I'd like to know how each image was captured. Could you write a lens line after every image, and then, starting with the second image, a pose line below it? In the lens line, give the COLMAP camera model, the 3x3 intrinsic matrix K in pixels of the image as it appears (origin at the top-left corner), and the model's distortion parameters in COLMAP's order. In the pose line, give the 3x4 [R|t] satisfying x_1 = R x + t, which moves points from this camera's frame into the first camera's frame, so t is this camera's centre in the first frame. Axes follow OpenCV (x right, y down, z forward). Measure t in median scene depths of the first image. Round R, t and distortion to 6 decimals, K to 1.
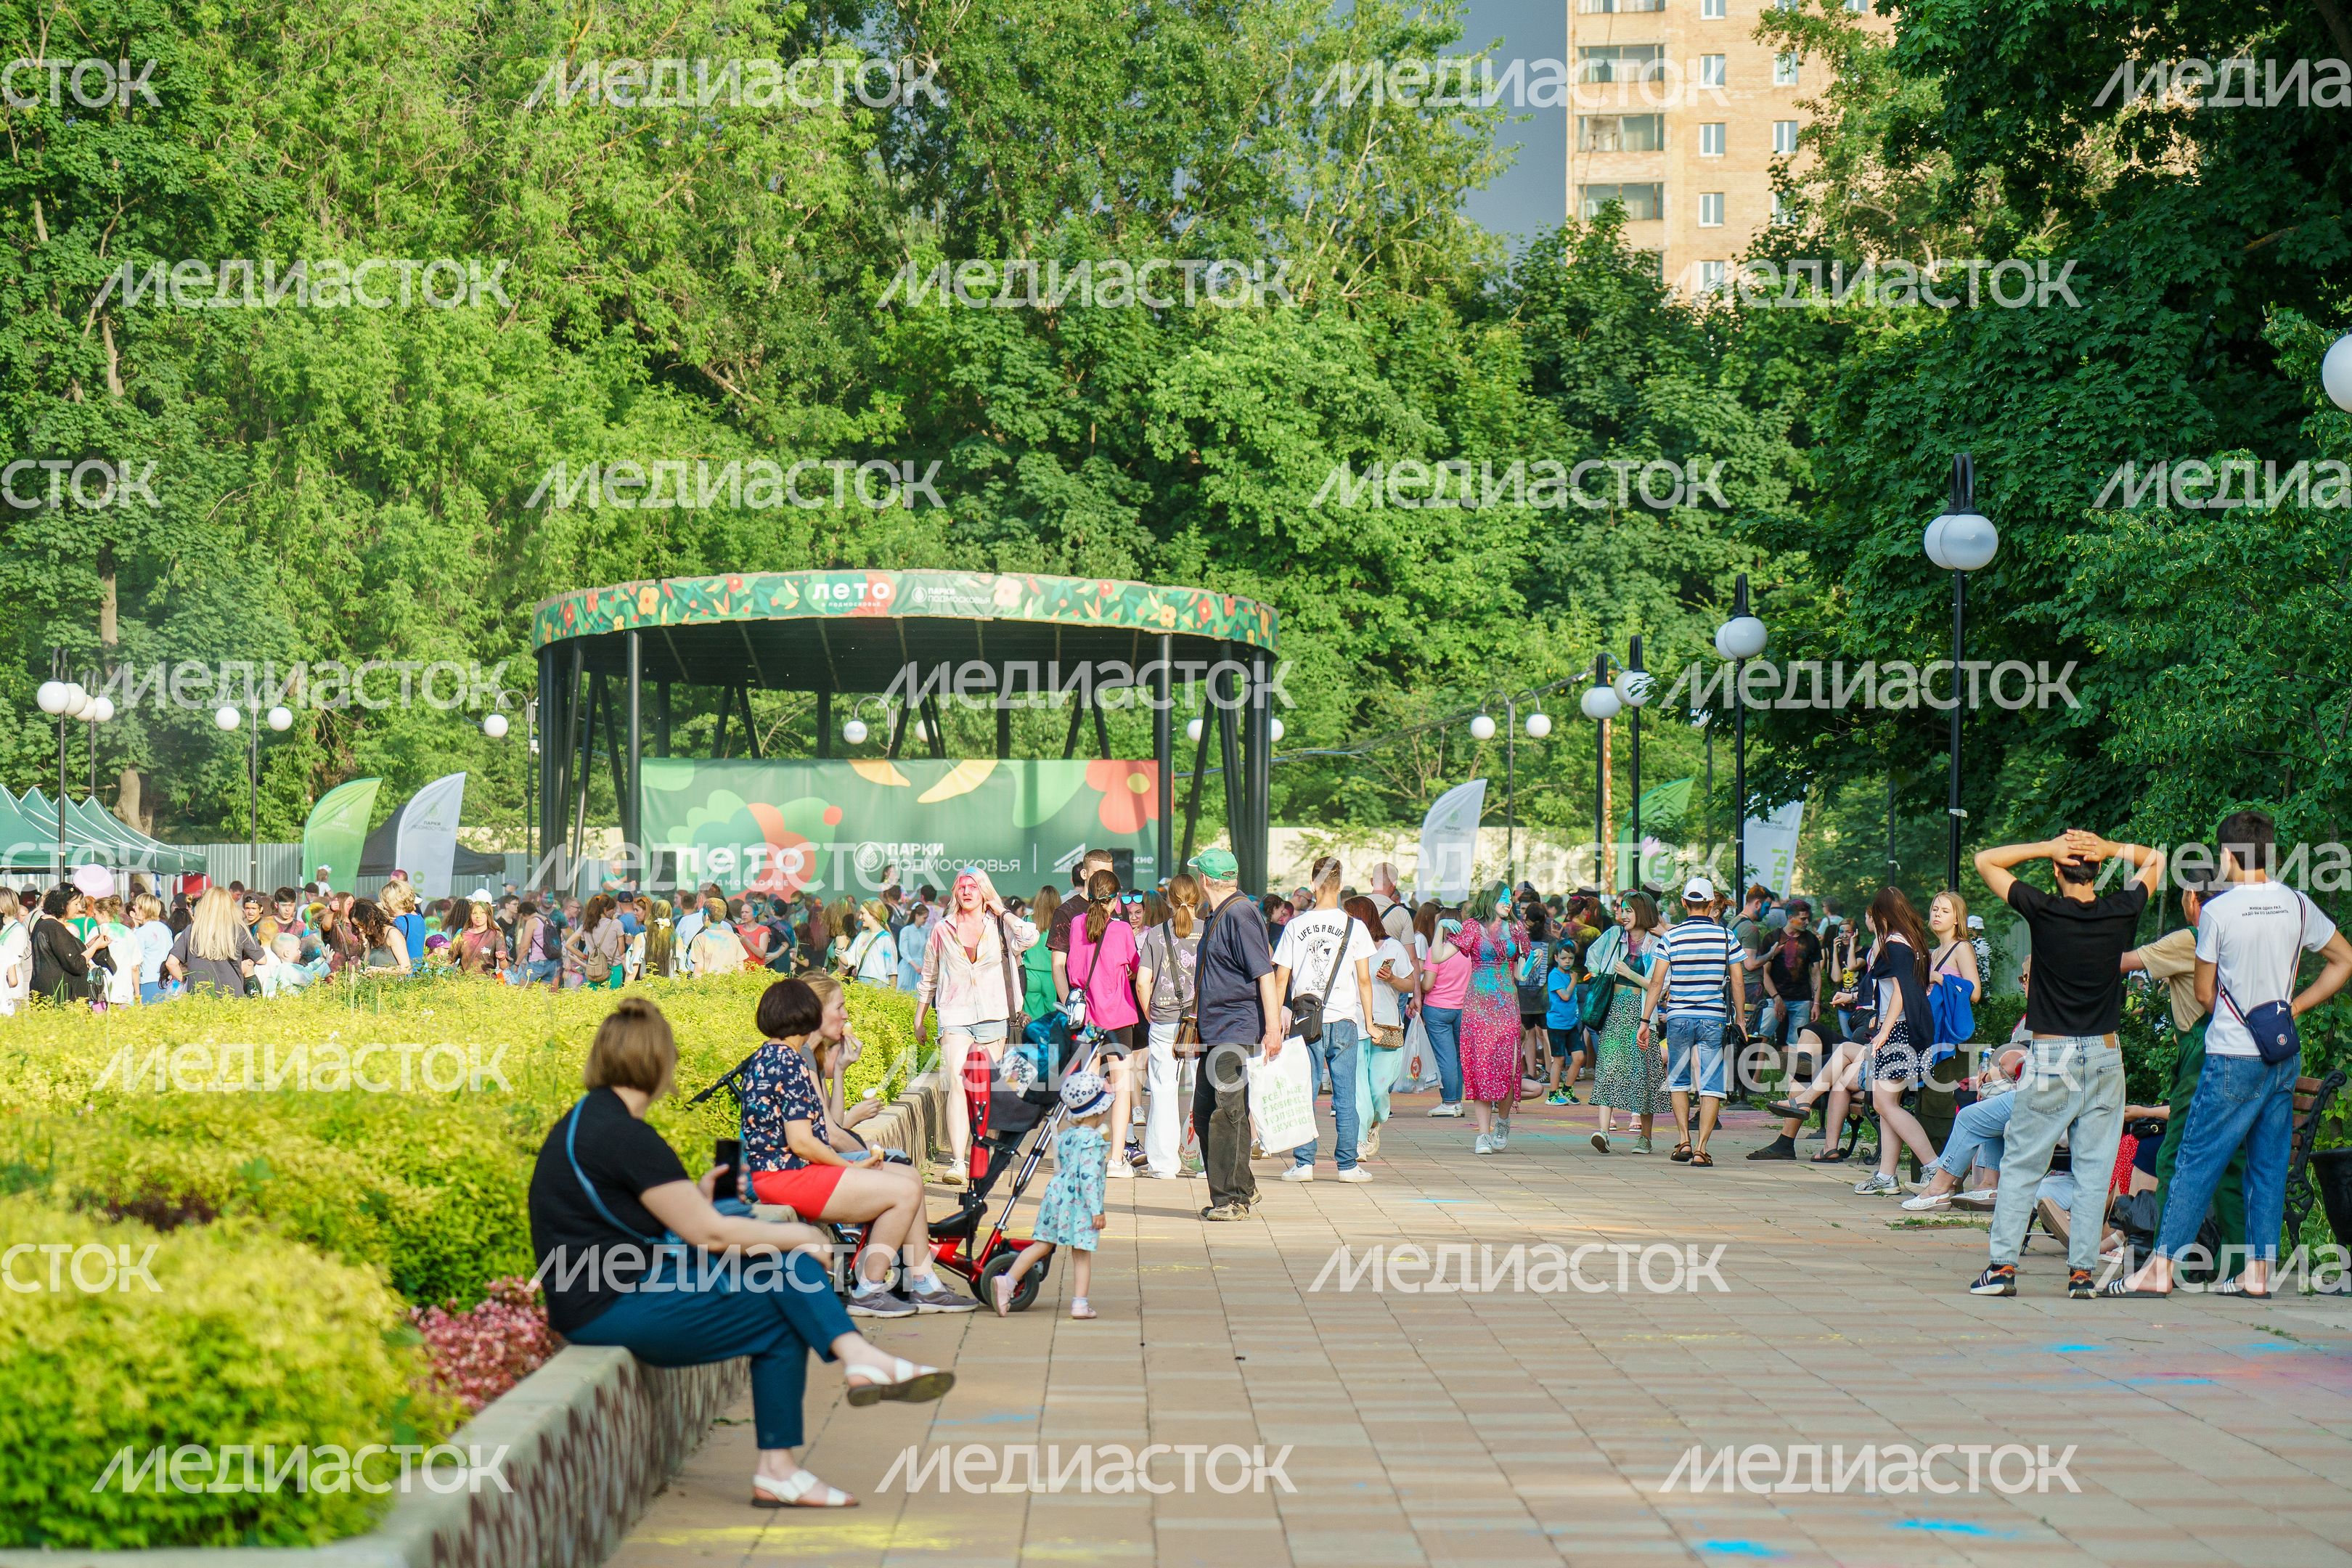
lens RADIAL K [[7022.9, 0, 1175.7], [0, 7022.9, 784.3], [0, 0, 1]] dist [-0.218385, 0.000000]
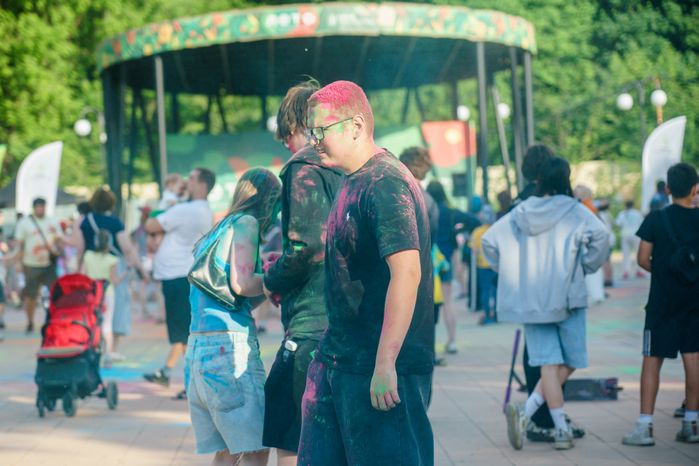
lens RADIAL K [[2087.2, 0, 349.6], [0, 2087.2, 233.2], [0, 0, 1]] dist [-0.218385, 0.000000]
pose [[0.998573, -0.050542, 0.017257, -0.041875], [0.050138, 0.998476, 0.023081, 0.010955], [-0.018397, -0.022182, 0.999585, 0.500424]]
